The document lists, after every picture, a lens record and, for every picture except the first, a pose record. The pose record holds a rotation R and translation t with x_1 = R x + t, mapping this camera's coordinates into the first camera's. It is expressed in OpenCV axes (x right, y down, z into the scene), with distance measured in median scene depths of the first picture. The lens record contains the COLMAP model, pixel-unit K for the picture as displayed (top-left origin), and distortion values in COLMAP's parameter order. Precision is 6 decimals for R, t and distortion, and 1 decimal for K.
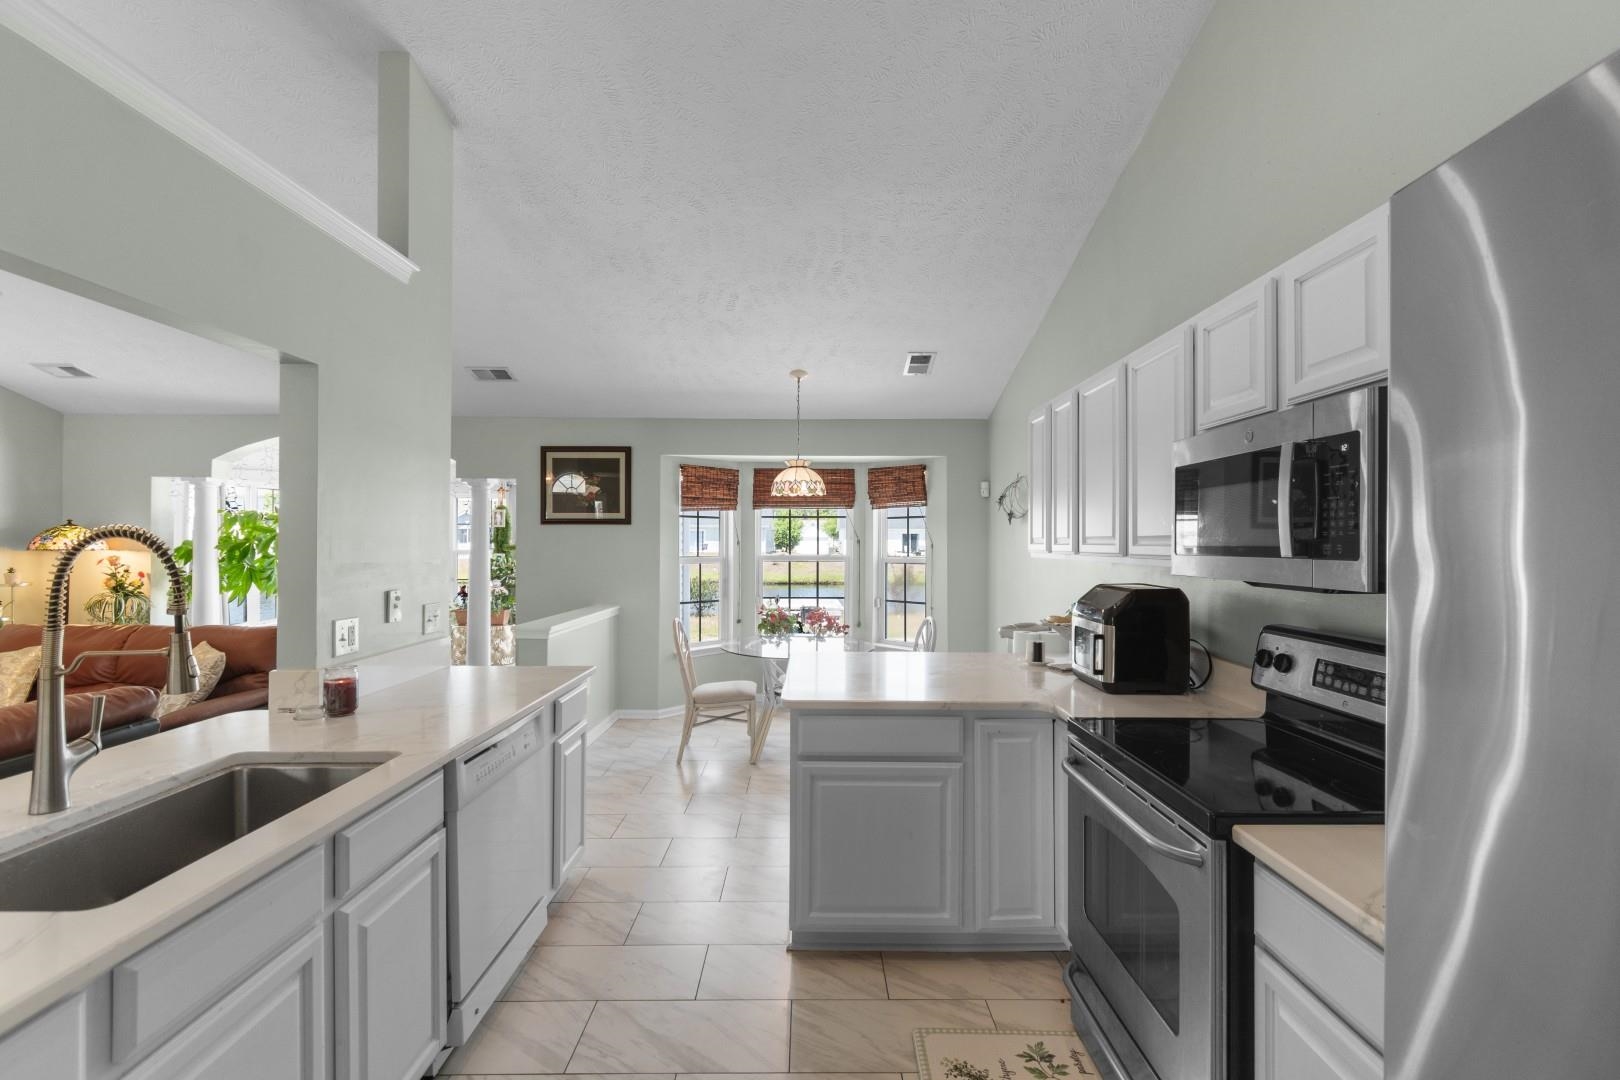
lens RADIAL K [[713.3, 0, 810.0], [0, 713.3, 540.0], [0, 0, 1]] dist [0.006982, -0.000243]
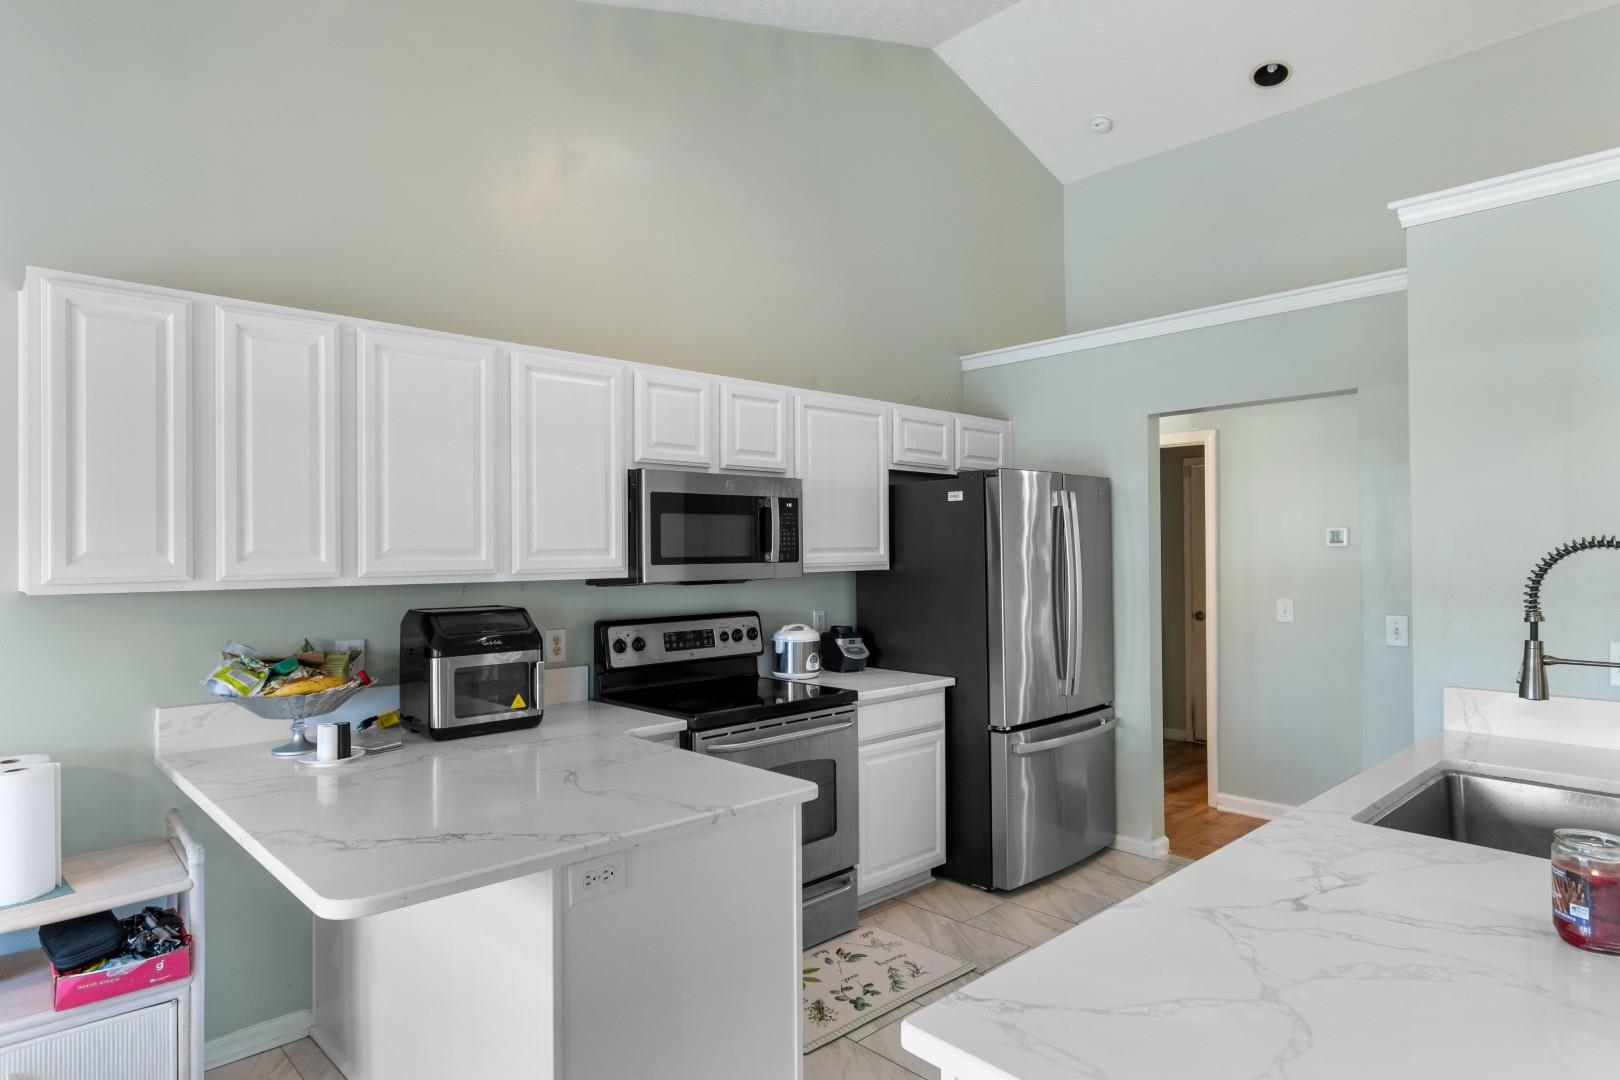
lens RADIAL K [[921.5, 0, 810.0], [0, 921.5, 540.0], [0, 0, 1]] dist [-0.000080, -0.000534]
pose [[-0.687631, 0.007409, 0.726022, -0.320377], [0.001594, 0.999961, -0.008696, -0.003350], [-0.726058, -0.004822, -0.687616, 0.763145]]
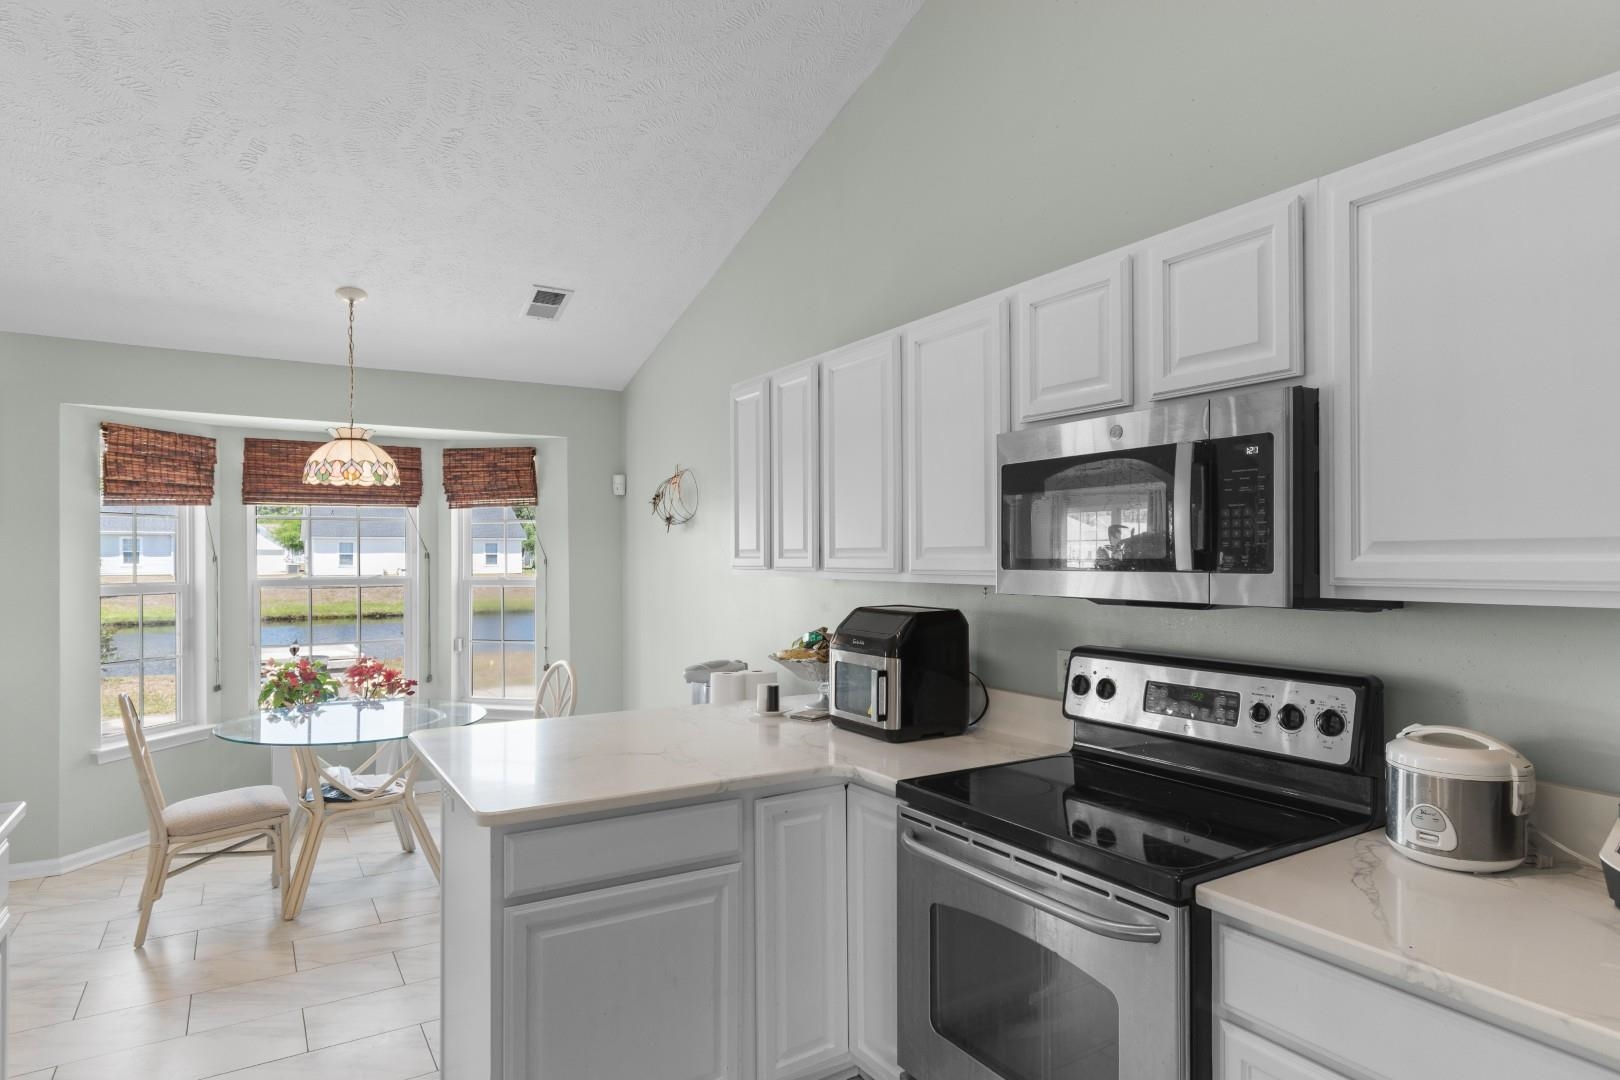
lens RADIAL K [[919.8, 0, 816.9], [0, 919.8, 559.2], [0, 0, 1]] dist [0.003754, -0.001631]
pose [[0.849791, -0.007830, 0.527062, -0.098375], [0.004136, 0.999958, 0.008186, -0.000509], [-0.527104, -0.004777, 0.849787, 0.082180]]
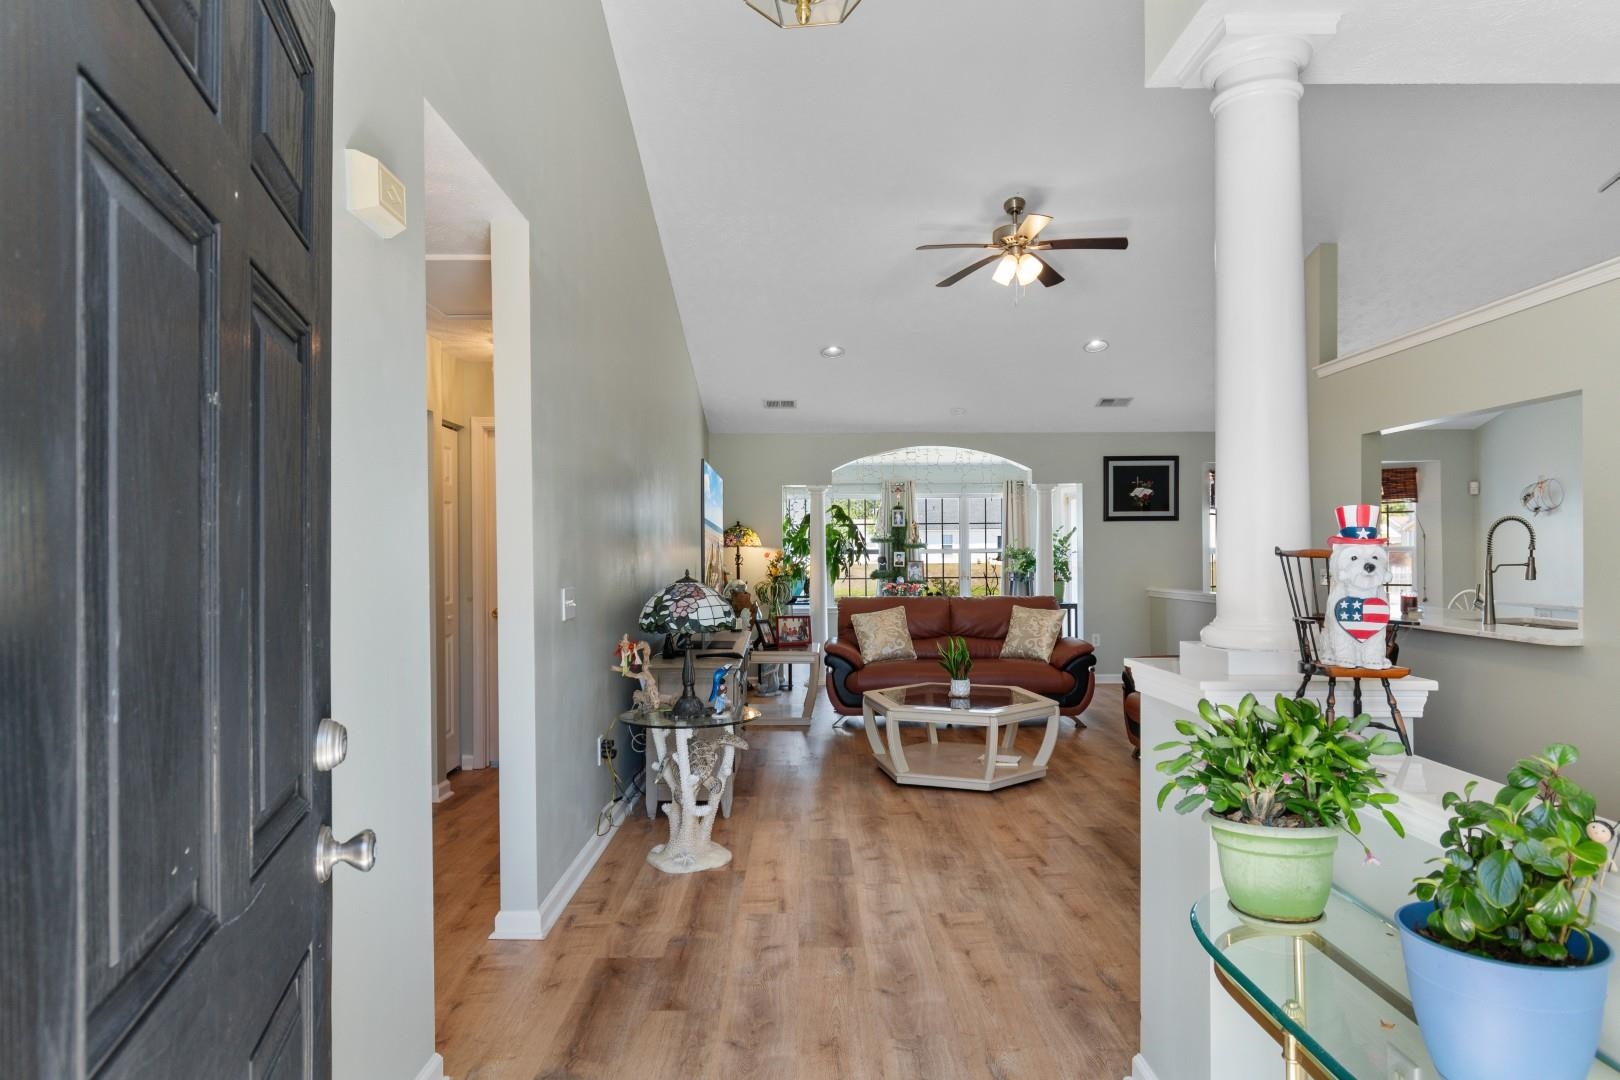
lens RADIAL K [[978.0, 0, 808.8], [0, 978.0, 548.0], [0, 0, 1]] dist [0.002096, 0.000267]
pose [[0.999934, -0.011087, 0.002987, -0.998231], [0.011085, 0.999938, 0.000825, 0.018083], [-0.002996, -0.000792, 0.999995, -0.729988]]
